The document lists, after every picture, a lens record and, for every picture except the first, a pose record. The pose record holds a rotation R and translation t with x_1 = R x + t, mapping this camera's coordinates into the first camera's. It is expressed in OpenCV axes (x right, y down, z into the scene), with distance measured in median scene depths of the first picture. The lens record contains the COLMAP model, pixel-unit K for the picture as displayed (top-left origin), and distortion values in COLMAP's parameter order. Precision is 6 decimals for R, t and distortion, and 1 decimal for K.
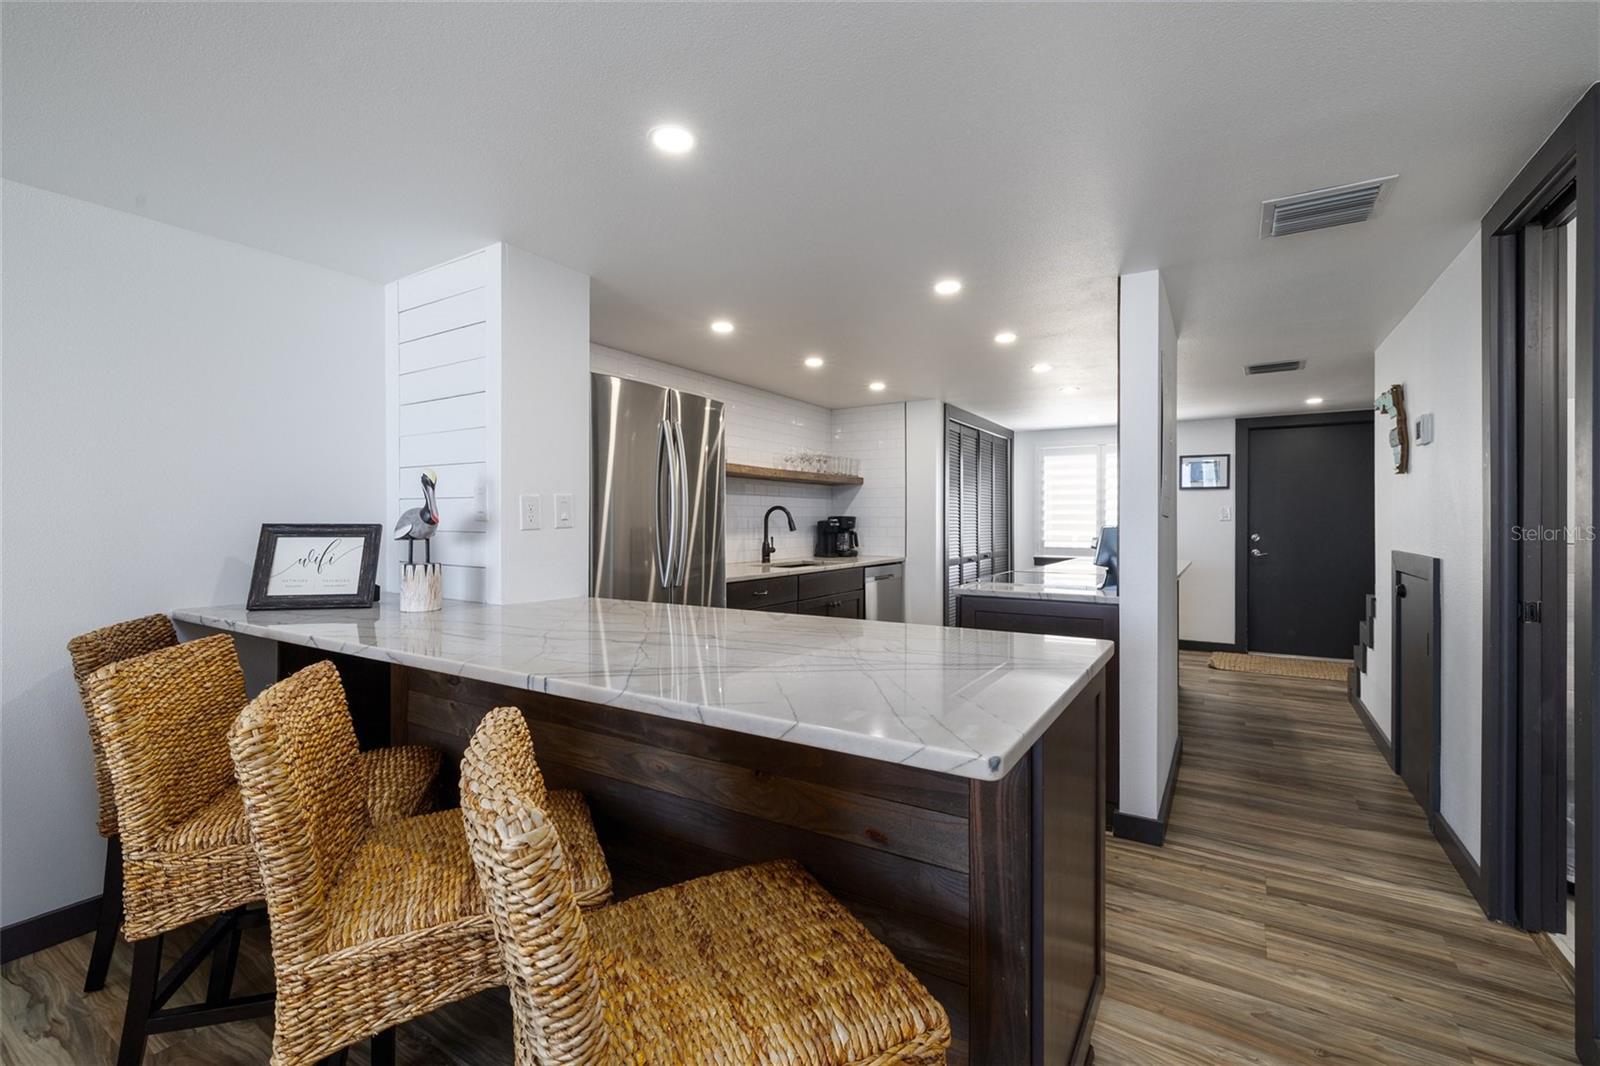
lens RADIAL K [[663.0, 0, 795.6], [0, 663.0, 525.4], [0, 0, 1]] dist [0.001772, -0.000001]
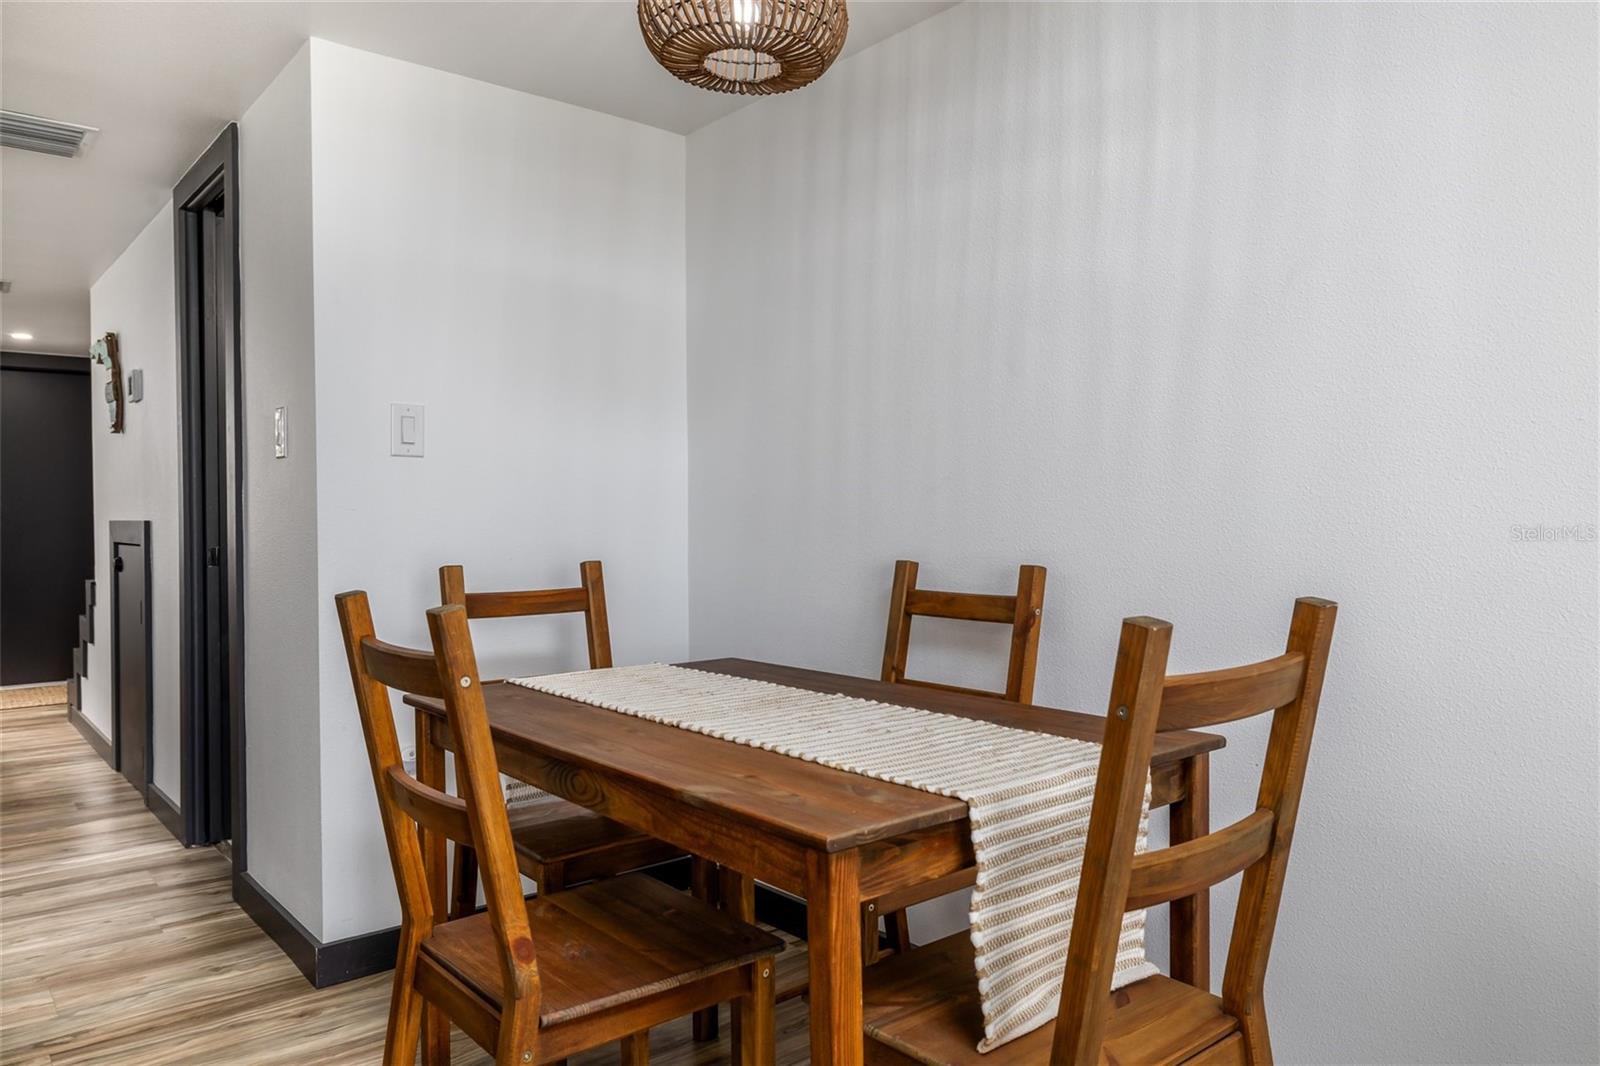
lens RADIAL K [[1104.0, 0, 800.0], [0, 1104.0, 533.0], [0, 0, 1]] dist [-0.002585, -0.000822]
pose [[0.288684, -0.007257, 0.957397, -0.244764], [0.010552, 0.999935, 0.004398, 0.059496], [-0.957366, 0.008833, 0.288742, -0.307685]]
